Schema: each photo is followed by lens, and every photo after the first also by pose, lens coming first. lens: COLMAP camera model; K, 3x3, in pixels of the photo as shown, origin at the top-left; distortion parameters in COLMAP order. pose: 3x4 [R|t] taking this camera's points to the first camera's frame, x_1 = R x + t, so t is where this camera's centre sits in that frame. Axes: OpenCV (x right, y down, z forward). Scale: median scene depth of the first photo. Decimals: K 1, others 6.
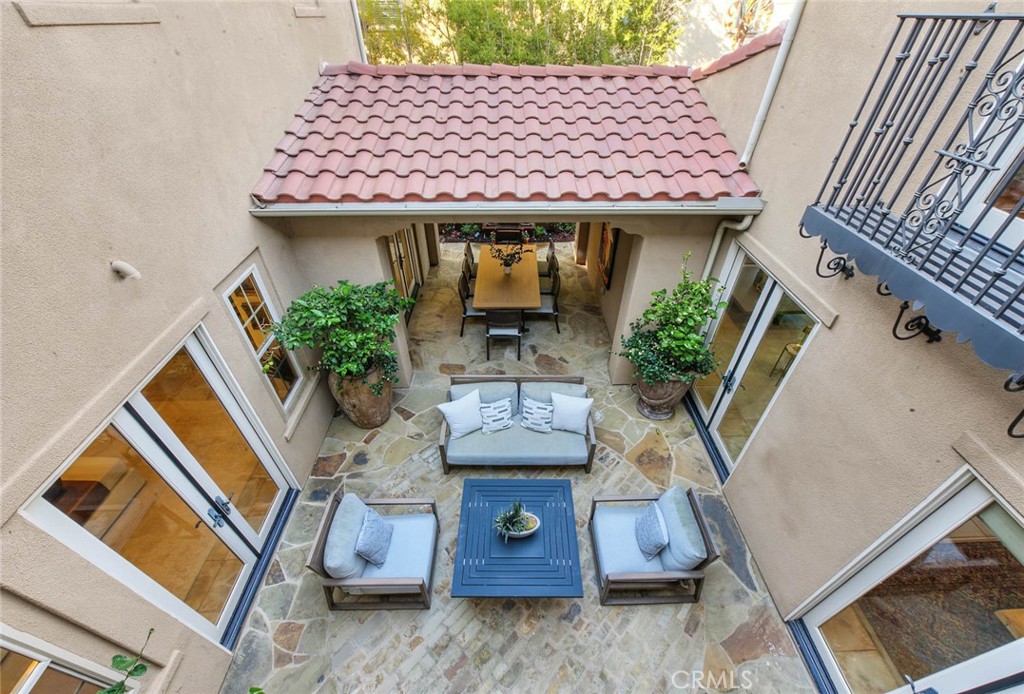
lens RADIAL K [[412.1, 0, 508.6], [0, 412.1, 350.7], [0, 0, 1]] dist [0.000478, 0.000080]
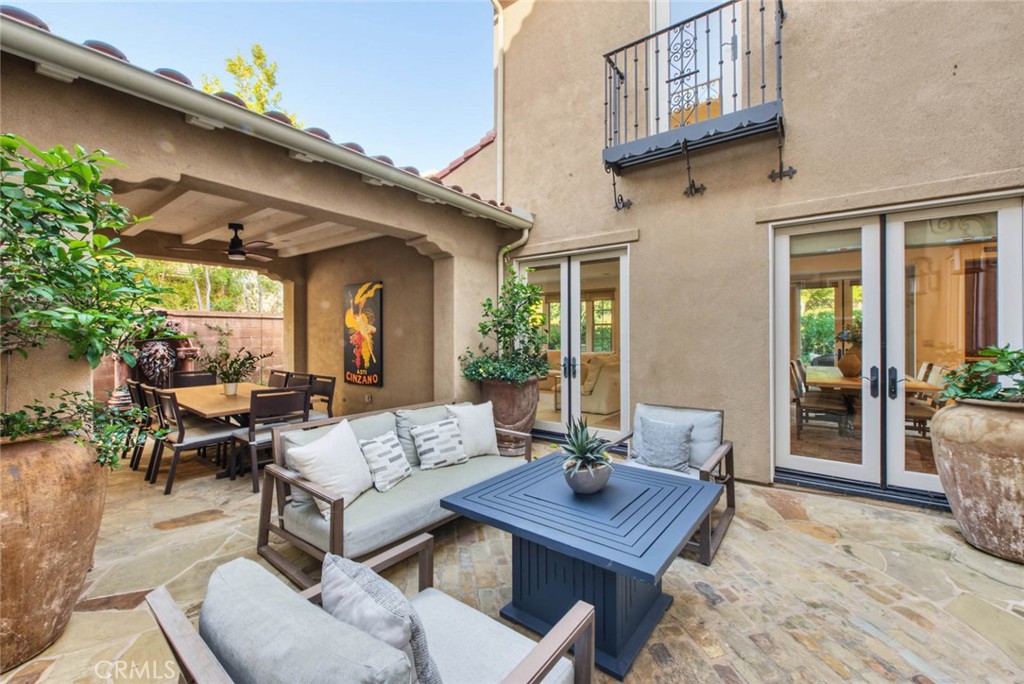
lens RADIAL K [[419.2, 0, 511.4], [0, 419.2, 333.8], [0, 0, 1]] dist [0.001139, -0.000009]
pose [[0.617187, 0.012148, 0.786723, -0.530502], [0.498194, 0.767882, -0.402691, 0.479789], [-0.609002, 0.640476, 0.467875, 0.690656]]
